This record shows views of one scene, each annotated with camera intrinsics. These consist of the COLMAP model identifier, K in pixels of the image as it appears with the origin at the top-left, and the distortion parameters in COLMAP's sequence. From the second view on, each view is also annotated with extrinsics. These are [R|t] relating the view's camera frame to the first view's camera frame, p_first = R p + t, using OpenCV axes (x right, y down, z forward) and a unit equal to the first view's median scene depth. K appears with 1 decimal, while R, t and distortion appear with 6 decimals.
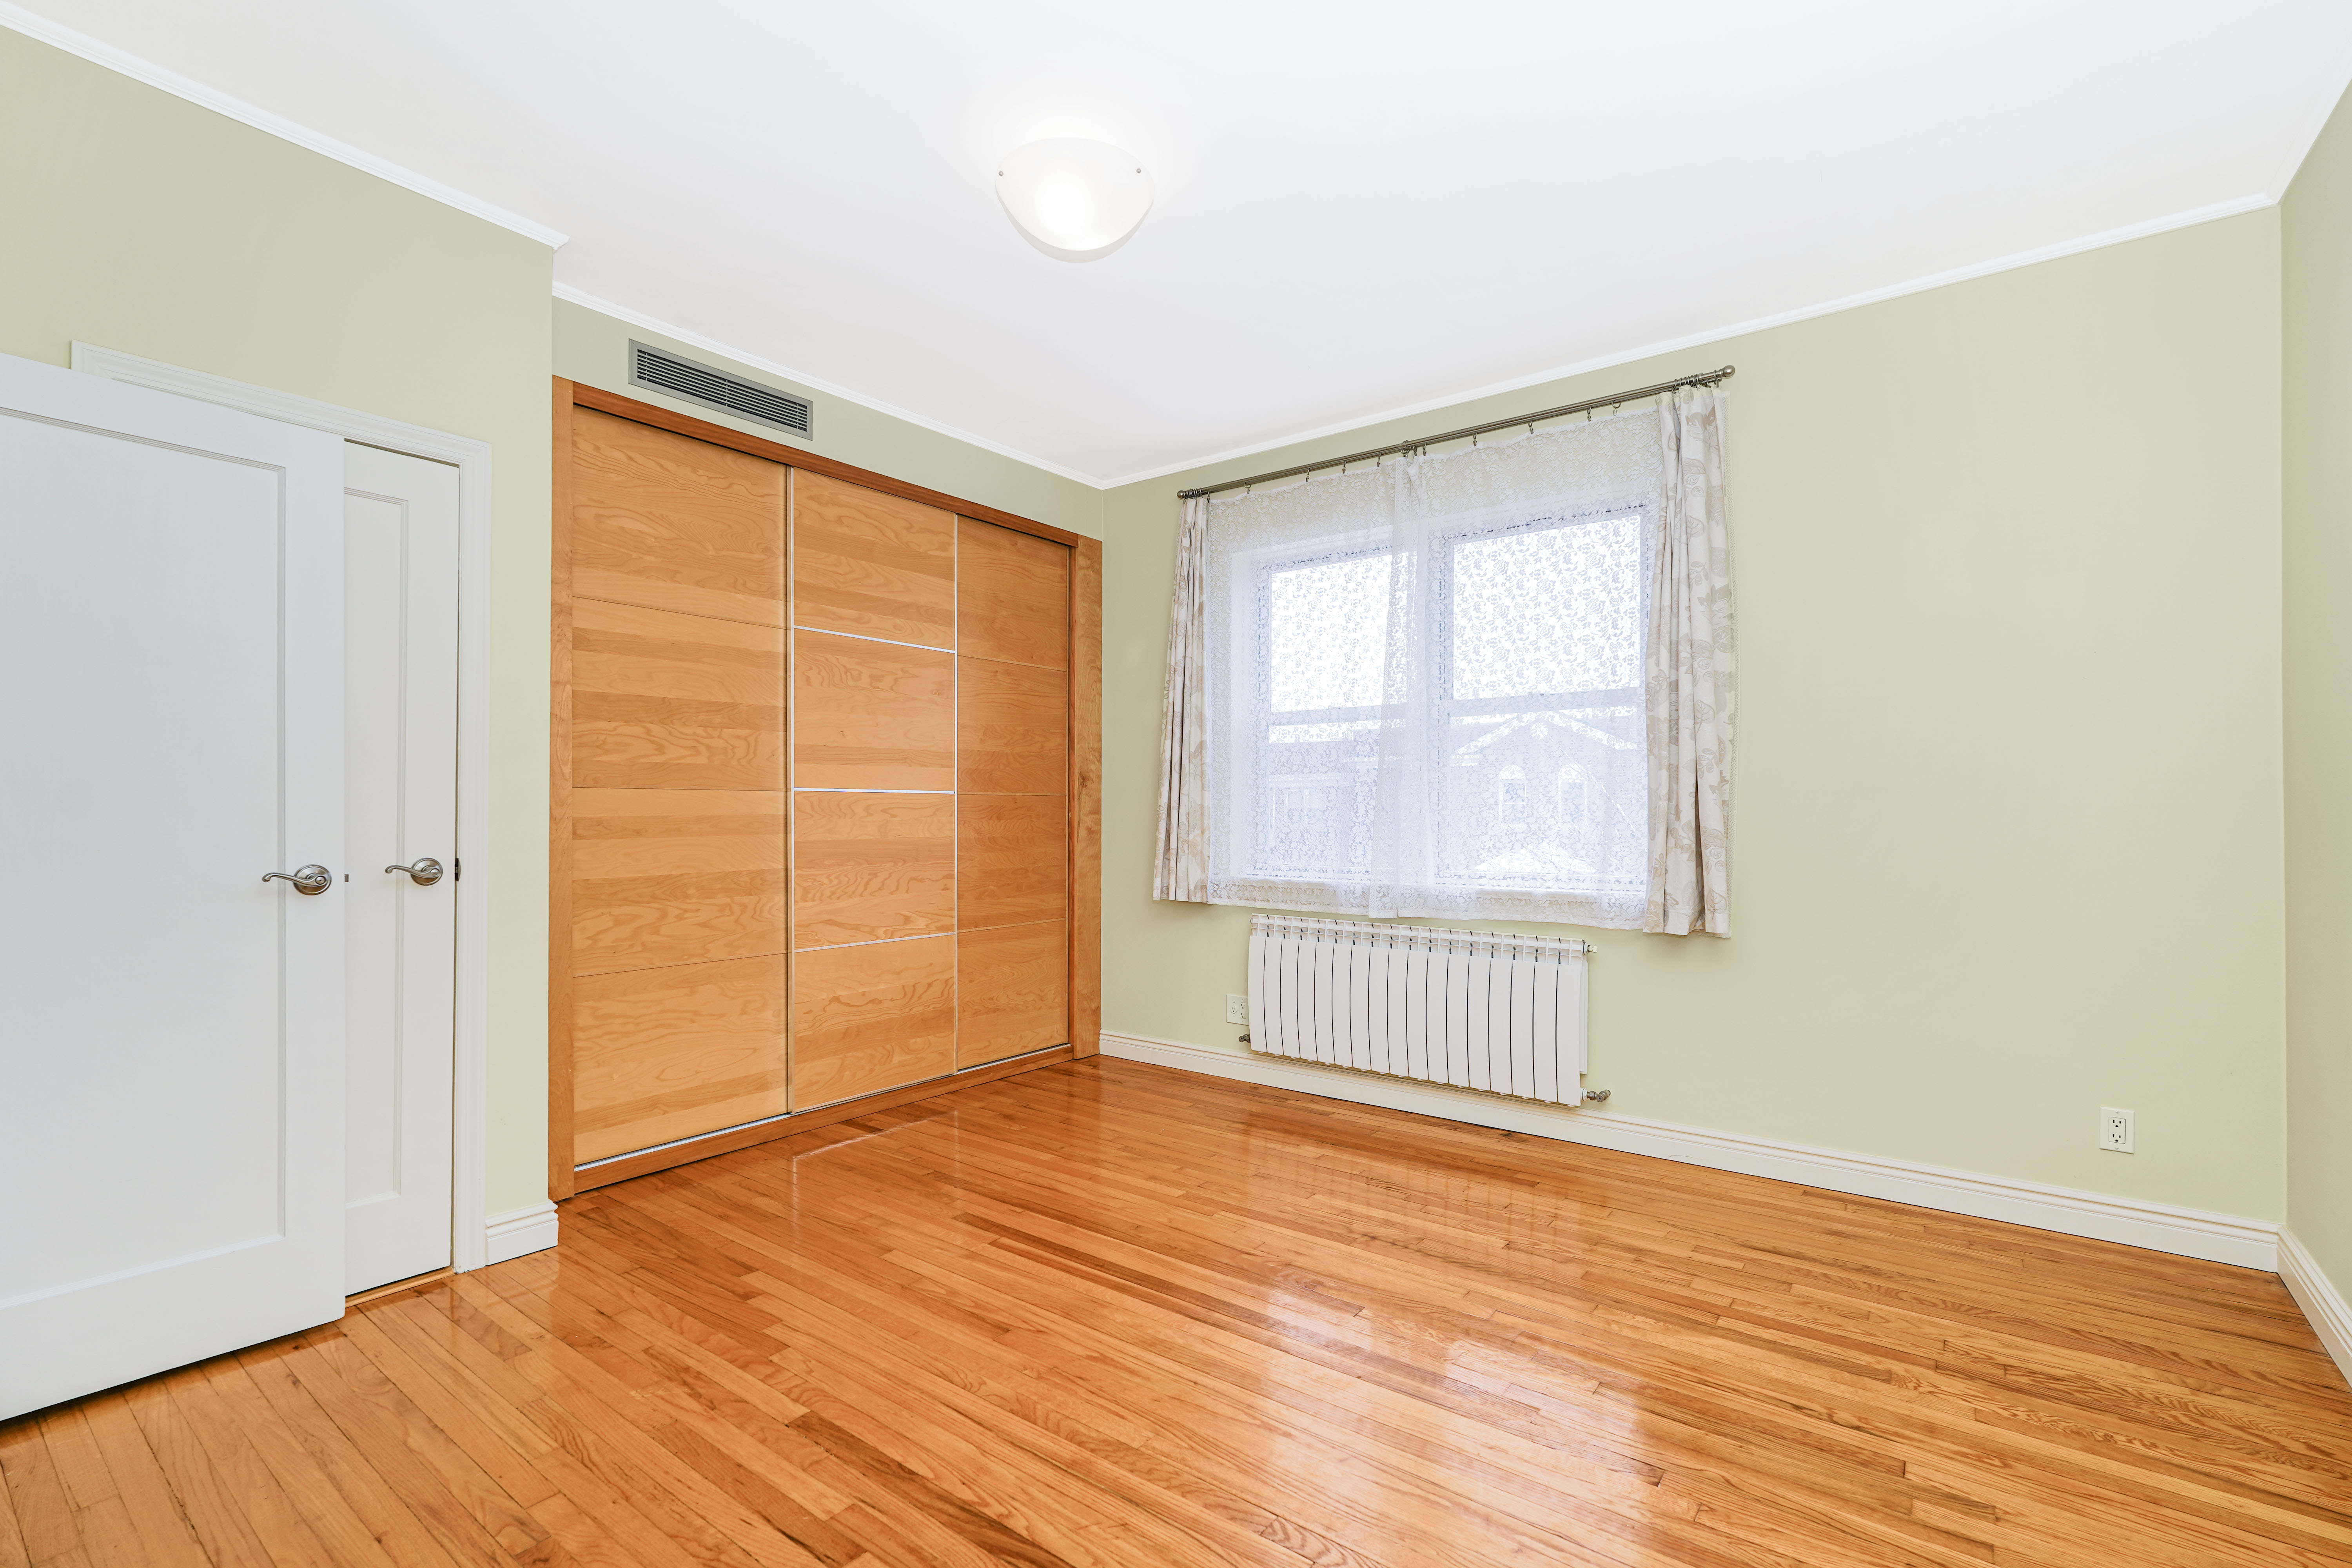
lens RADIAL K [[1044.2, 0, 1209.2], [0, 1044.2, 819.6], [0, 0, 1]] dist [-0.014425, 0.007536]
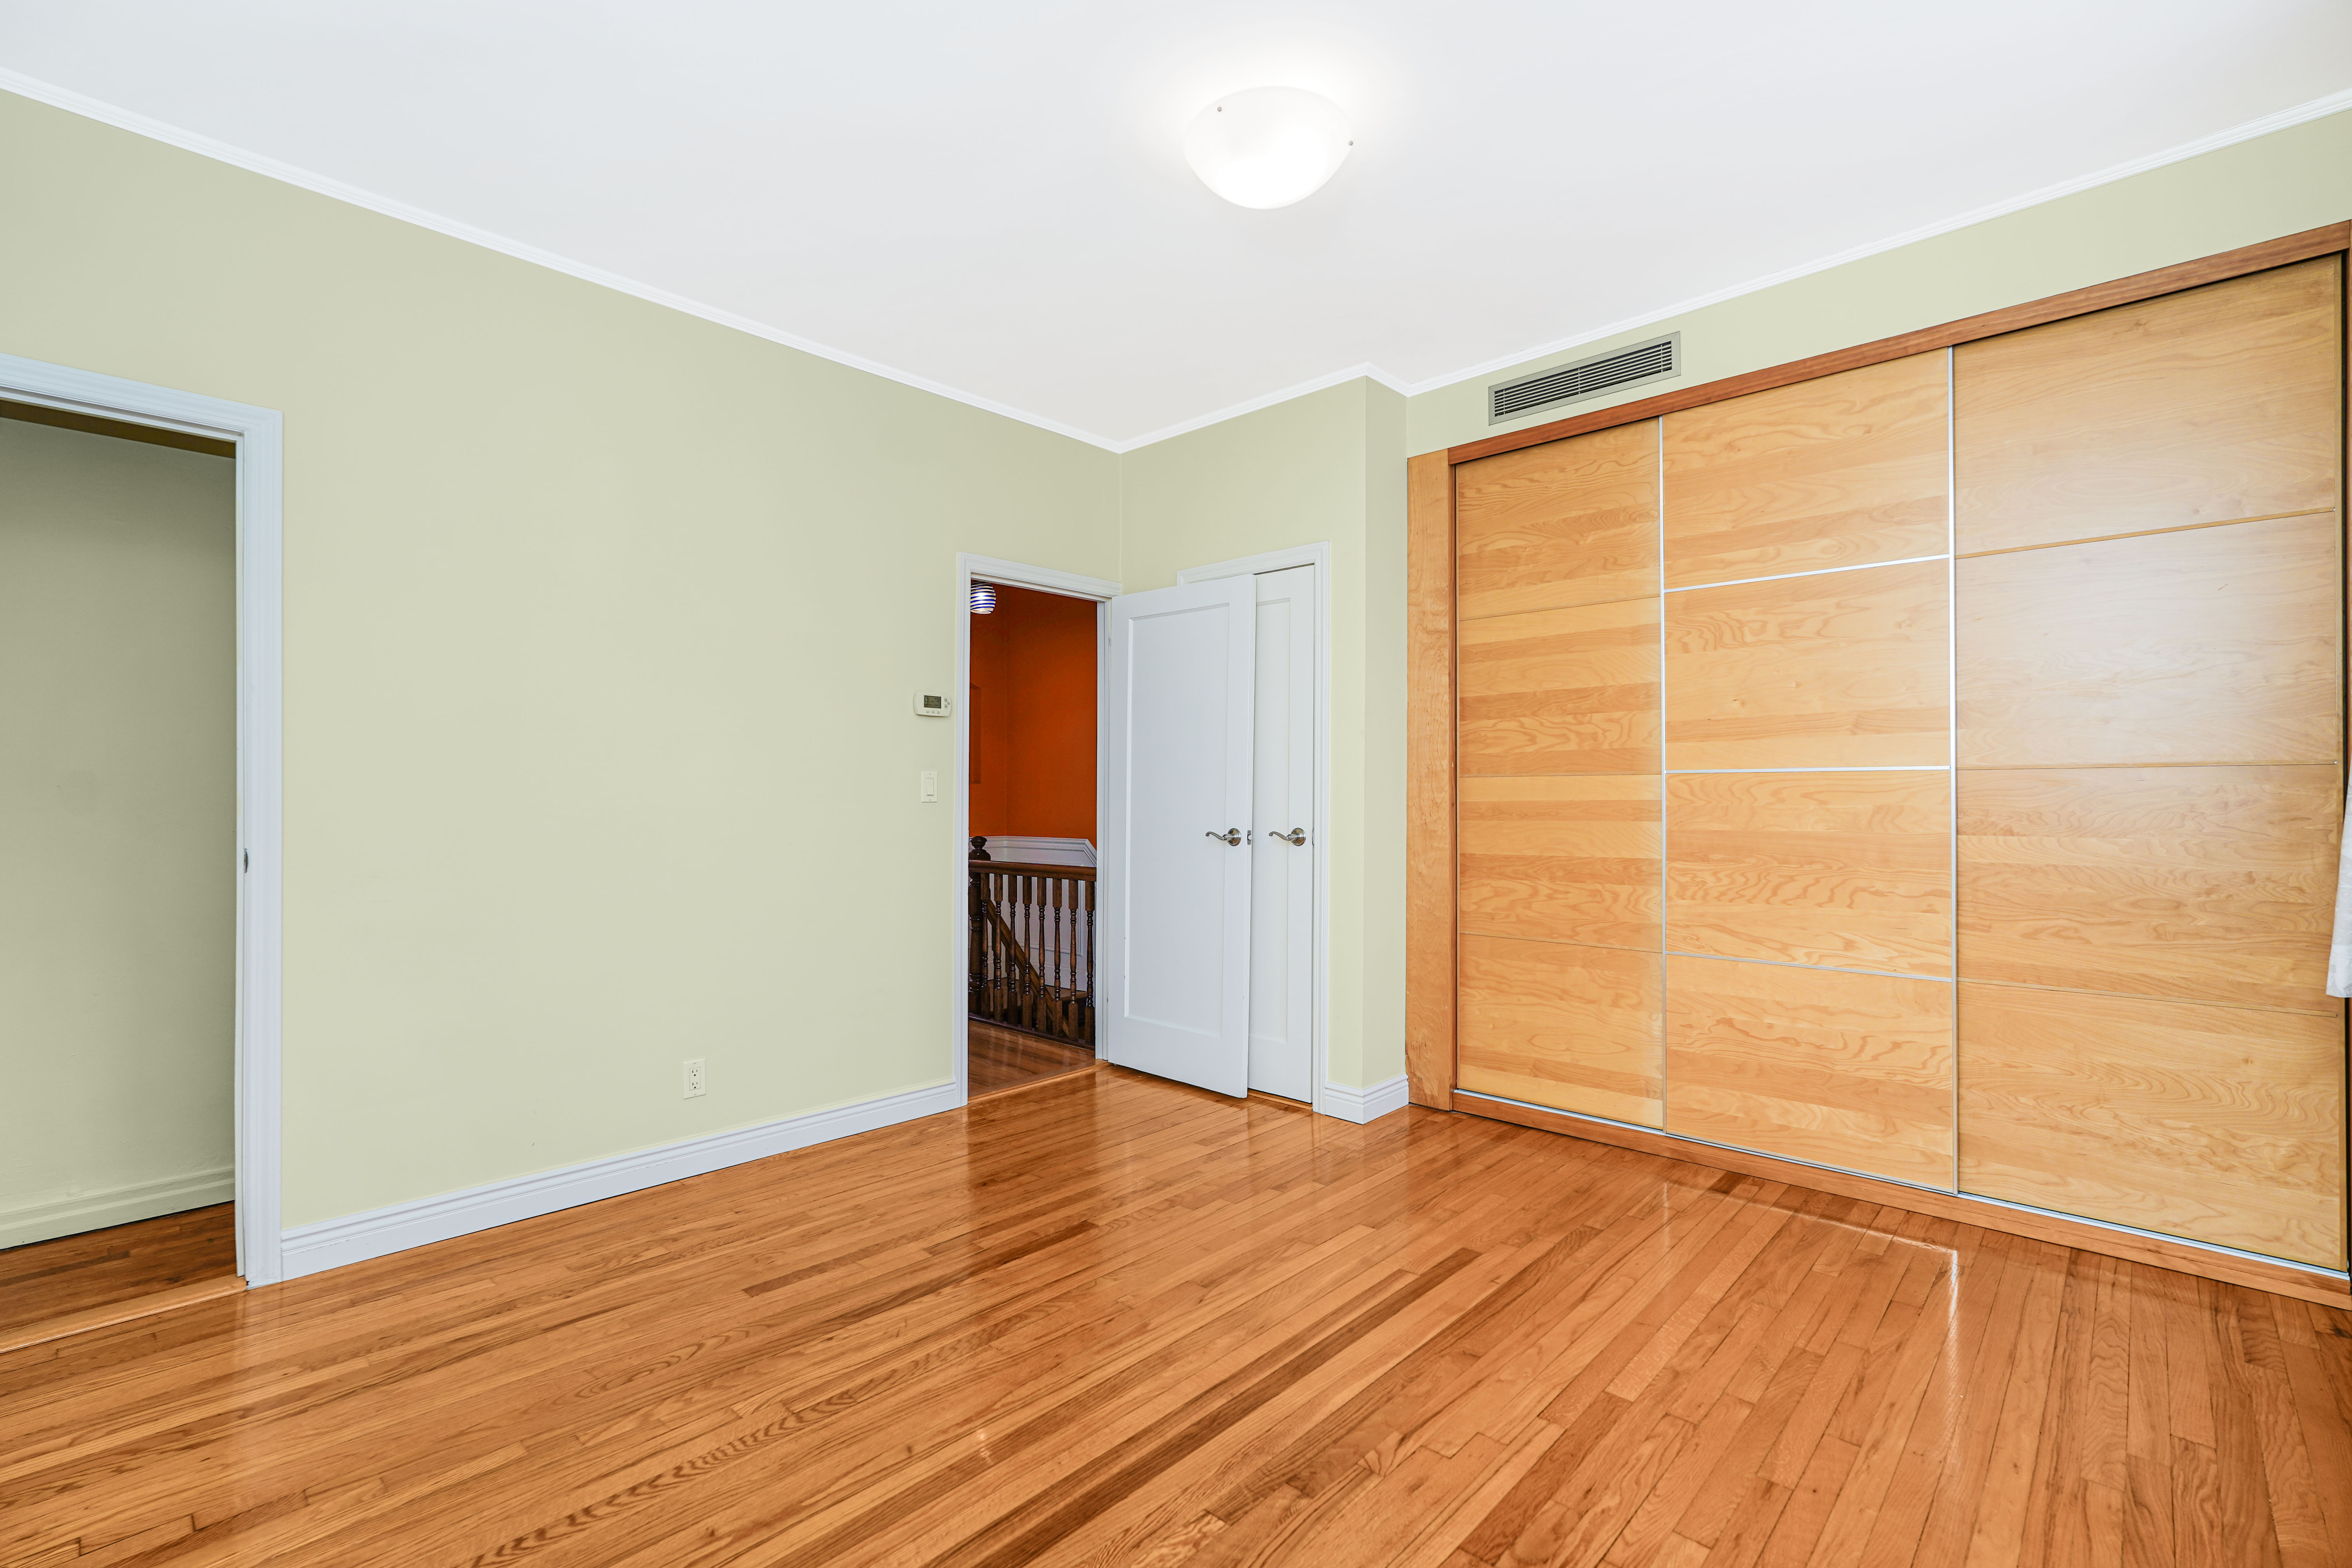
lens RADIAL K [[1044.2, 0, 1160.2], [0, 1044.2, 789.7], [0, 0, 1]] dist [-0.014425, 0.007536]
pose [[-0.118152, -0.005830, -0.992978, 0.611791], [-0.006282, 0.999967, -0.005124, -0.007321], [0.992976, 0.005633, -0.118185, 0.757129]]
